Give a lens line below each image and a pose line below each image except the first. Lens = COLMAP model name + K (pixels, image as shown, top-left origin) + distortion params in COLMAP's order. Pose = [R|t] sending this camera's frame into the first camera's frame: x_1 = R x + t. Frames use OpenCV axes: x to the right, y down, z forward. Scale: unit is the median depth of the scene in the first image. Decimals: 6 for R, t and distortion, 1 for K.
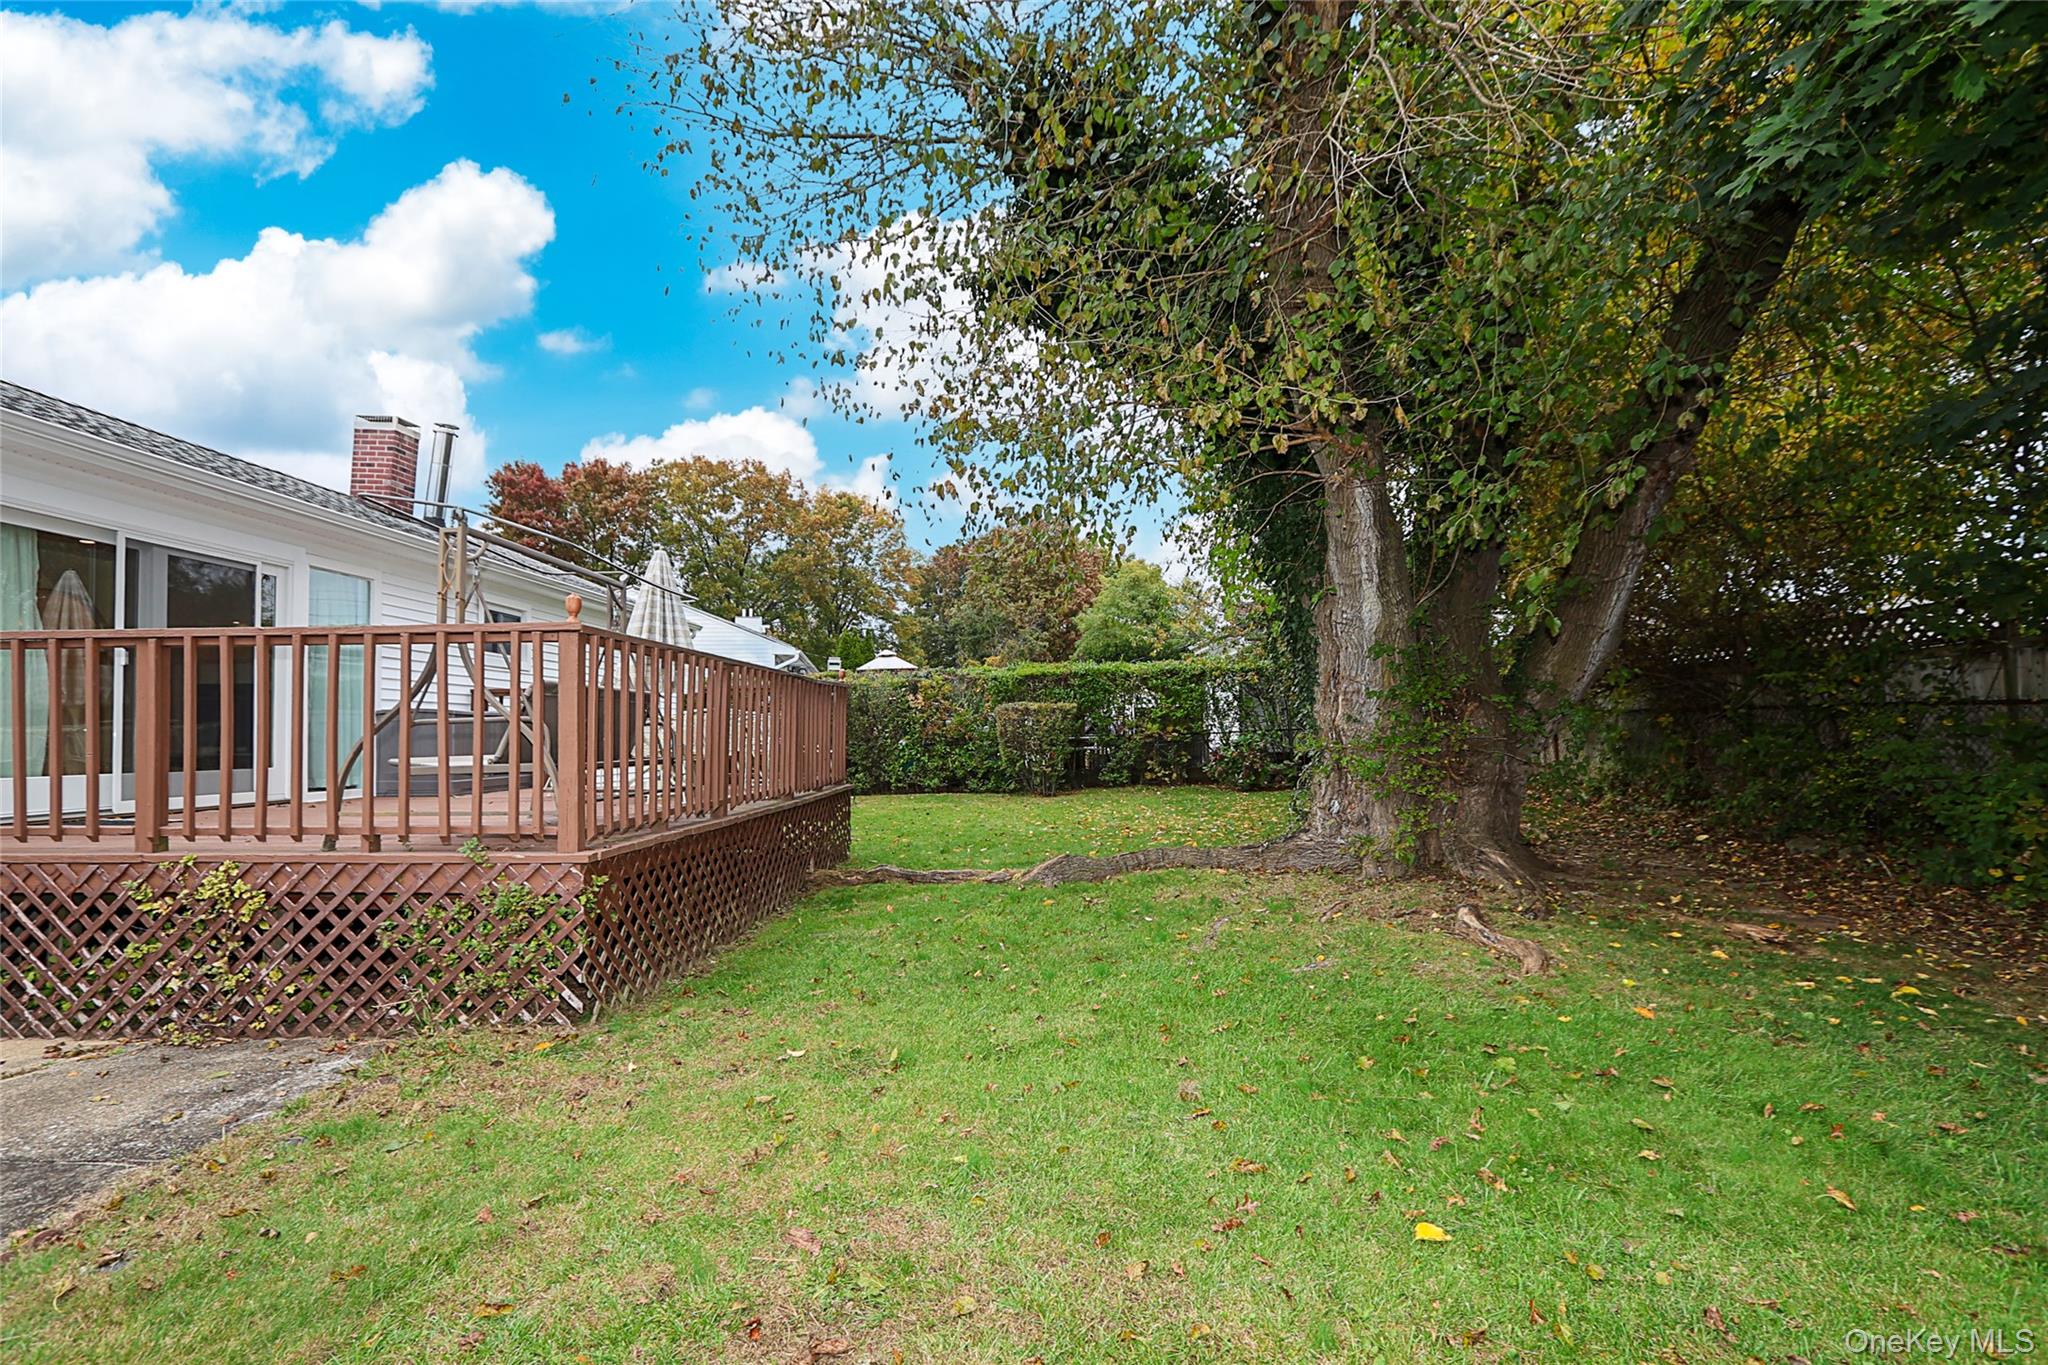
lens RADIAL K [[983.4, 0, 1024.0], [0, 983.4, 682.5], [0, 0, 1]] dist [-0.002664, -0.000070]
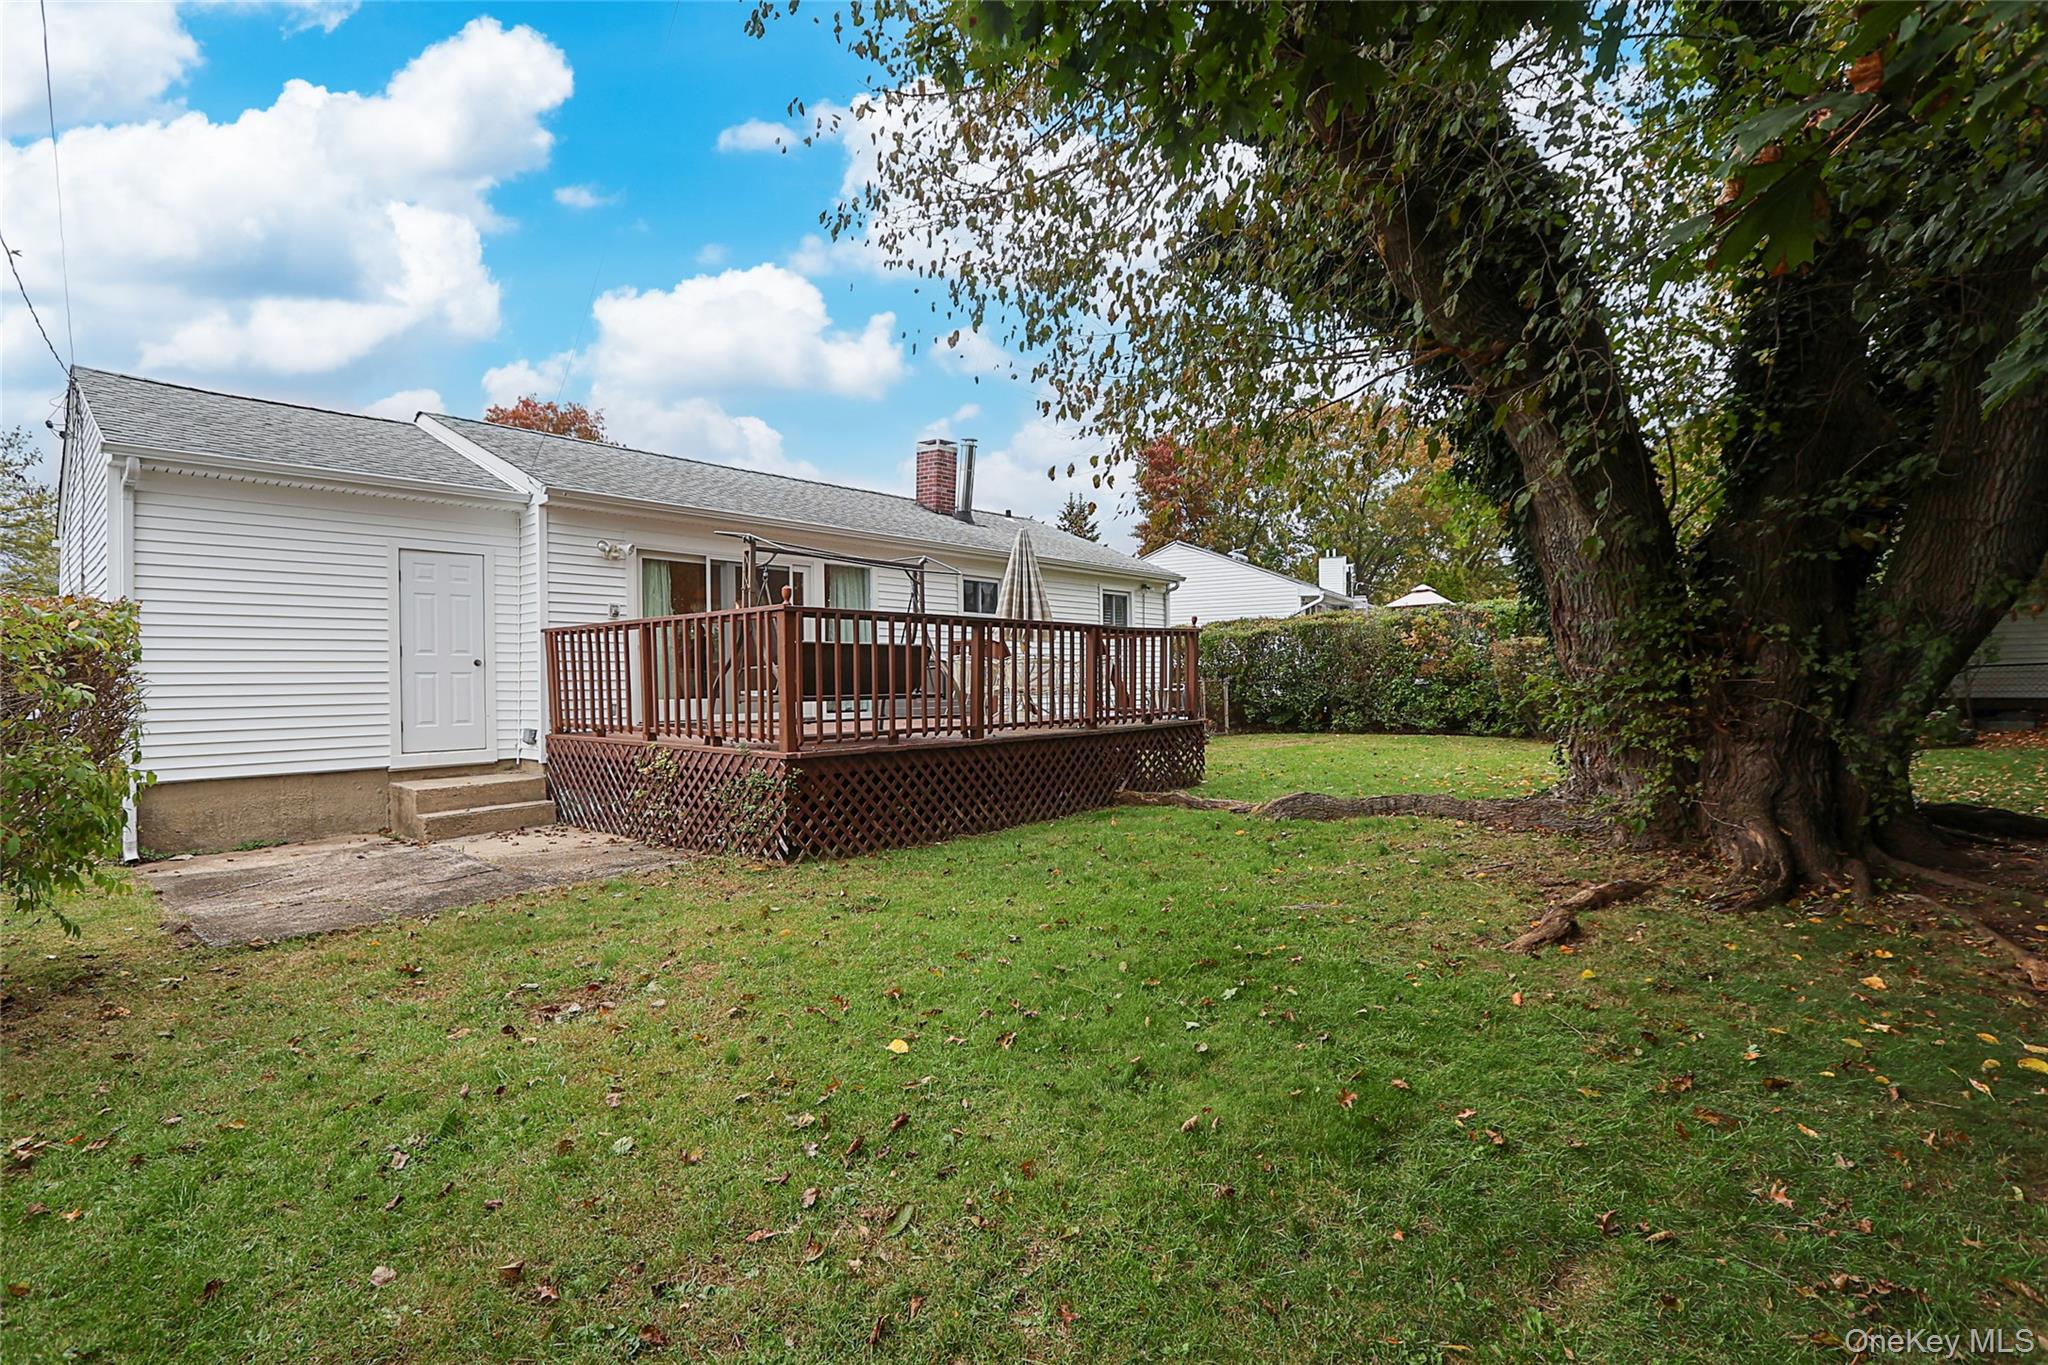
lens RADIAL K [[983.4, 0, 1024.0], [0, 983.4, 682.5], [0, 0, 1]] dist [-0.002664, -0.000070]
pose [[0.776329, 0.008542, -0.630270, 0.299238], [0.032568, 0.998029, 0.053642, -0.004113], [0.629486, -0.062170, 0.774521, 0.010045]]
